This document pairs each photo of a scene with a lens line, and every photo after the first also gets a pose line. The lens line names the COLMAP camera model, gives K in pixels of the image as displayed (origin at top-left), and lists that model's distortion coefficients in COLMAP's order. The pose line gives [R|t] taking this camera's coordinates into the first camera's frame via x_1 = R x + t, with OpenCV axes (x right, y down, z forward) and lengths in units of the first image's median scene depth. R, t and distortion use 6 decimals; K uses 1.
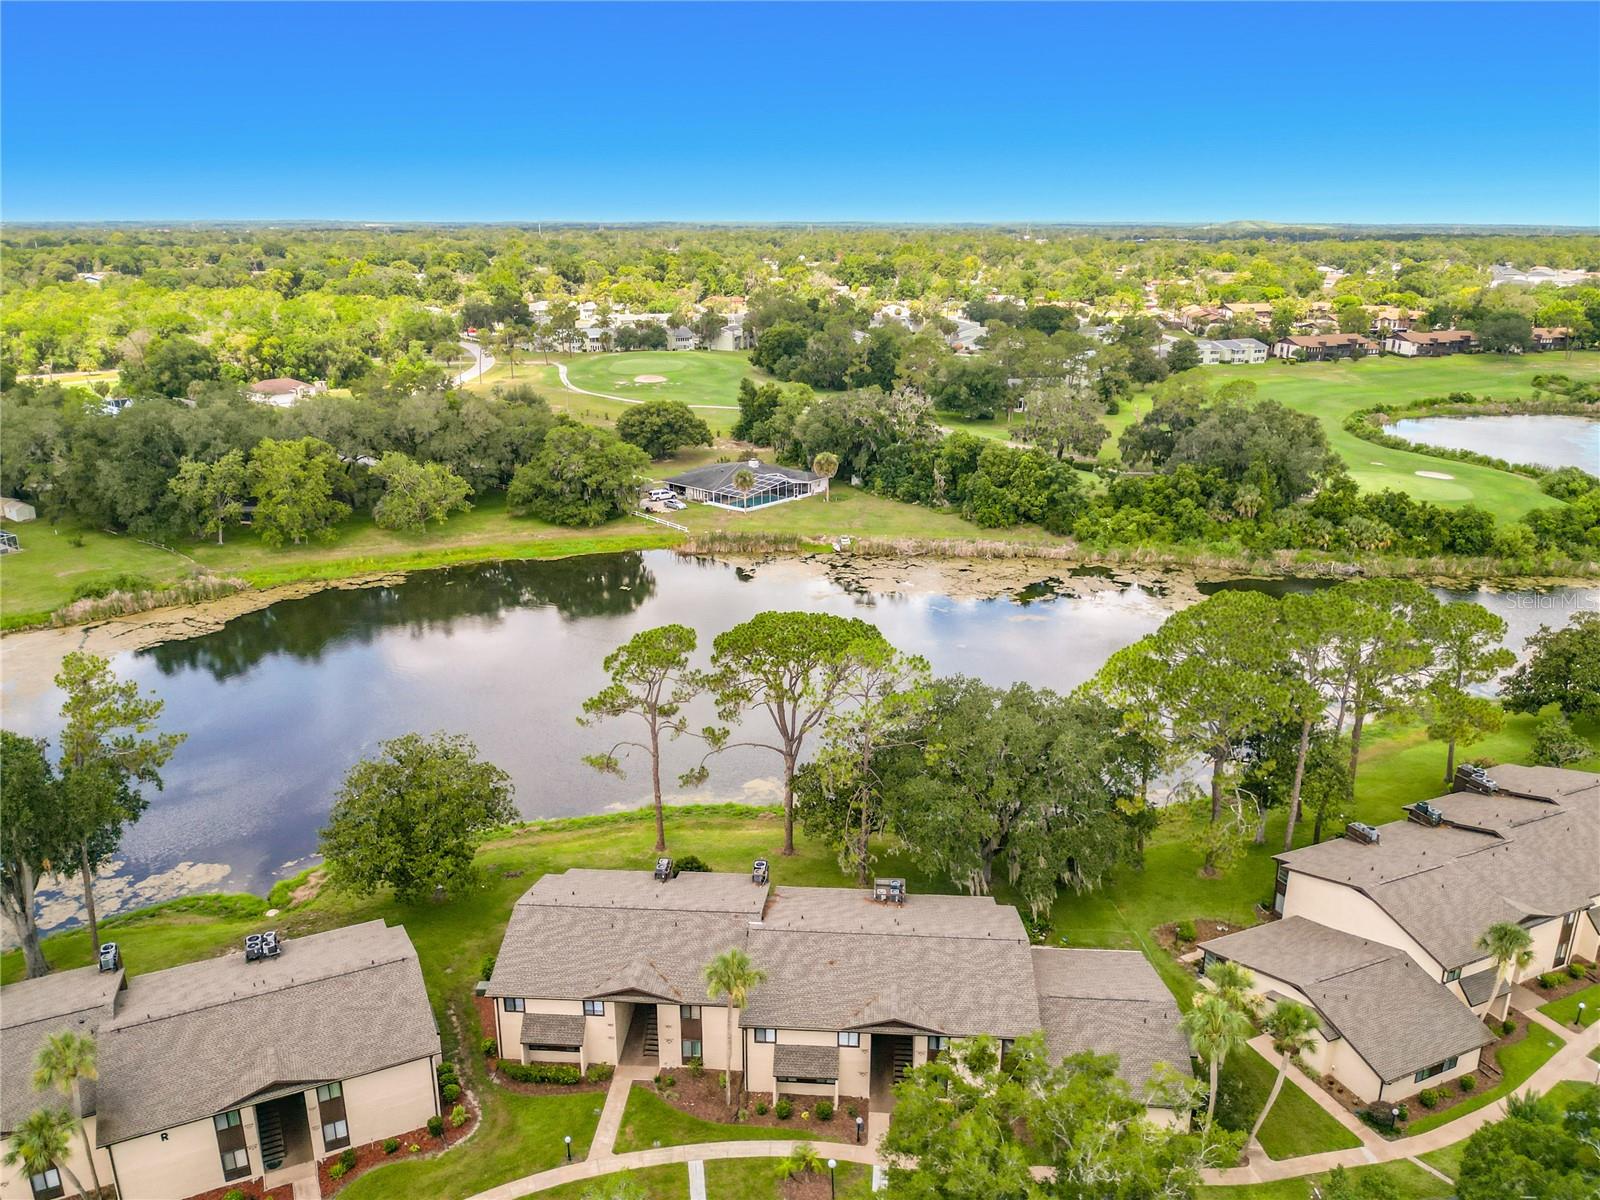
lens RADIAL K [[1194.4, 0, 800.0], [0, 1194.4, 600.0], [0, 0, 1]] dist [0.011205, -0.053283]
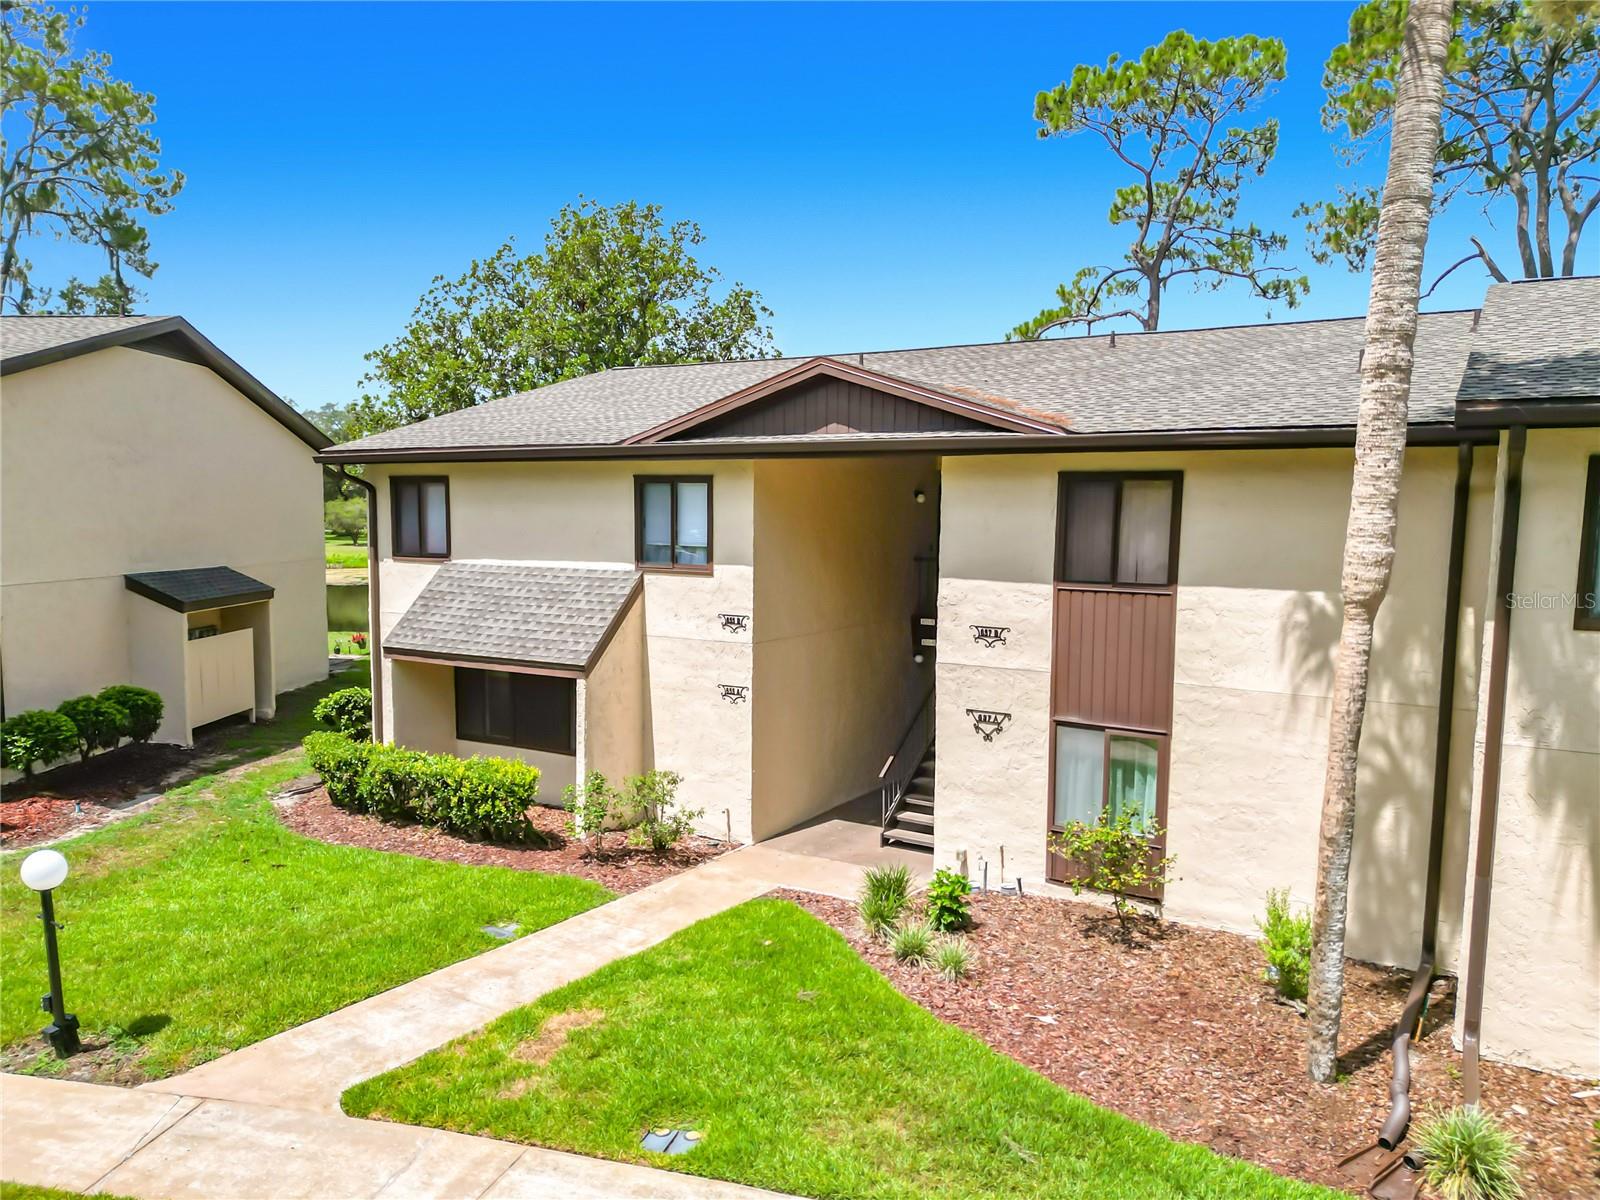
lens RADIAL K [[1170.4, 0, 799.5], [0, 1170.4, 646.2], [0, 0, 1]] dist [-0.000402, -0.002555]
pose [[0.884902, 0.060839, -0.461786, -0.051593], [-0.153211, 0.974281, -0.165234, 0.389579], [0.439857, 0.216966, 0.871465, 0.818627]]
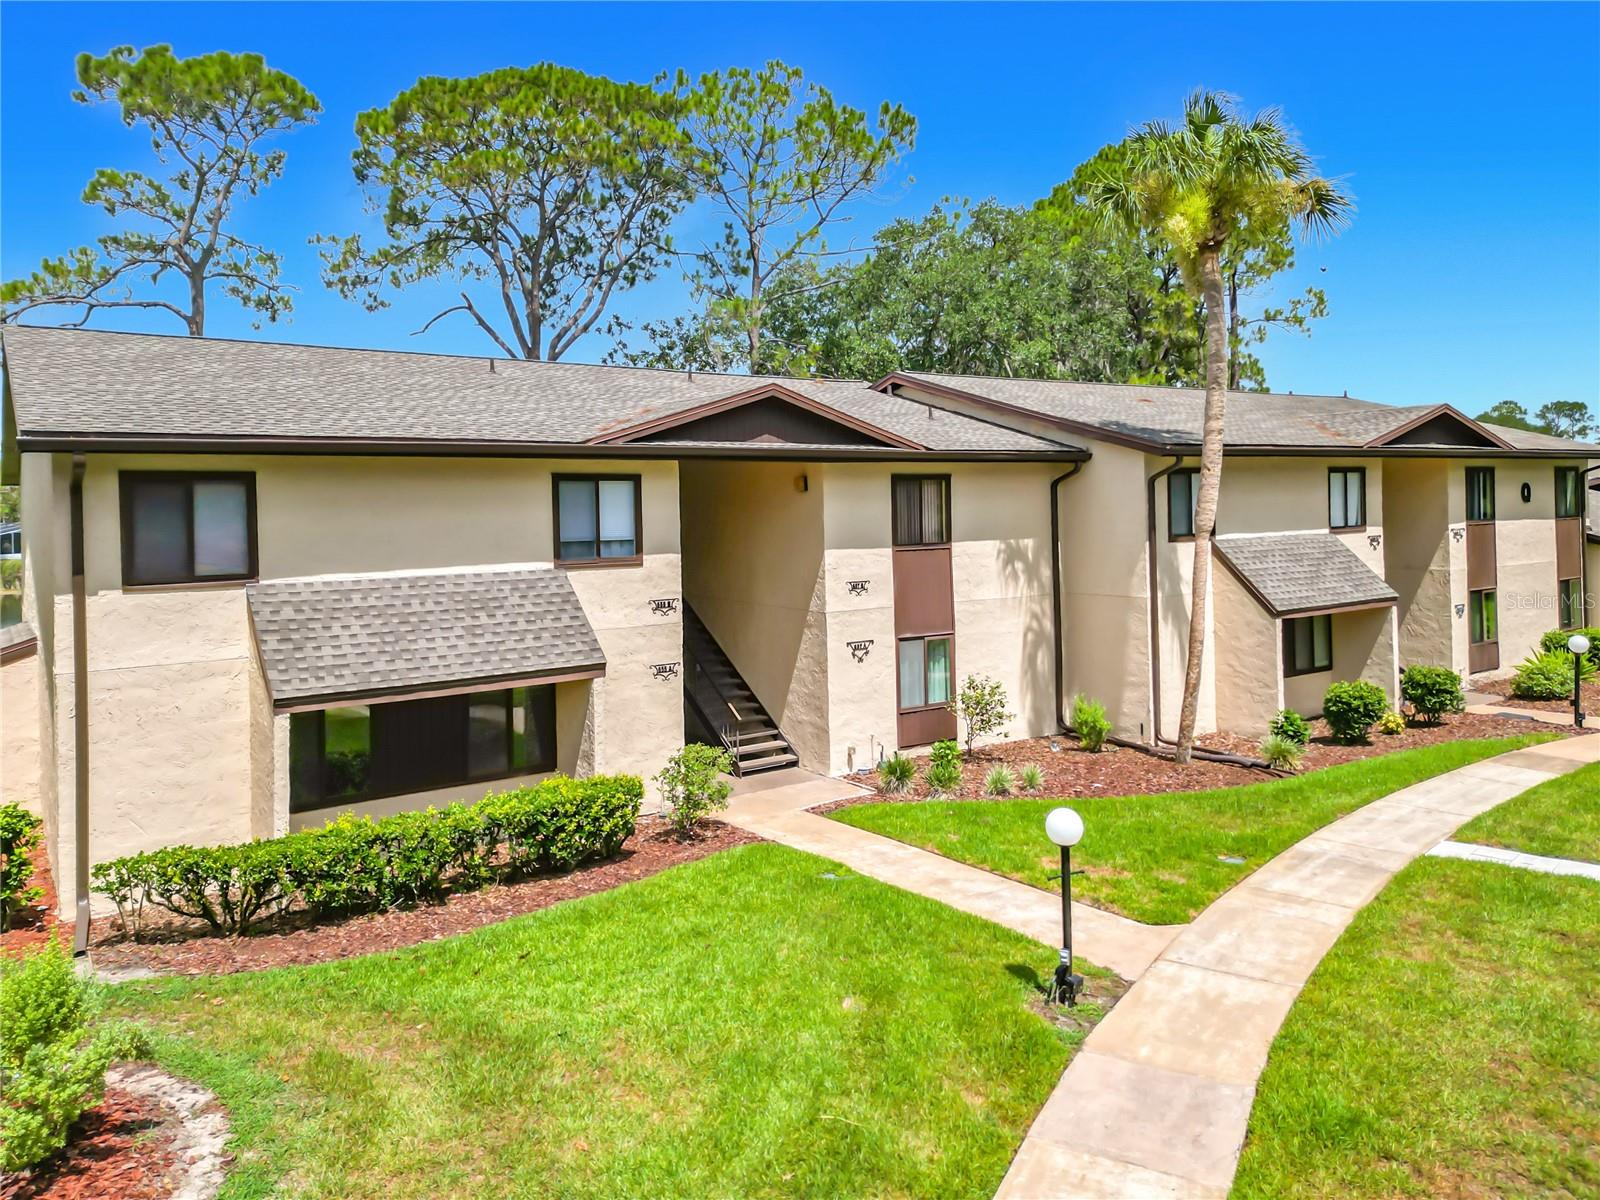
lens RADIAL K [[1131.5, 0, 818.3], [0, 1131.5, 532.4], [0, 0, 1]] dist [0.032974, -0.000205]
pose [[0.773083, -0.032418, 0.633476, -0.274019], [0.217801, 0.951540, -0.217105, 0.394094], [-0.595740, 0.305812, 0.742680, 0.805941]]
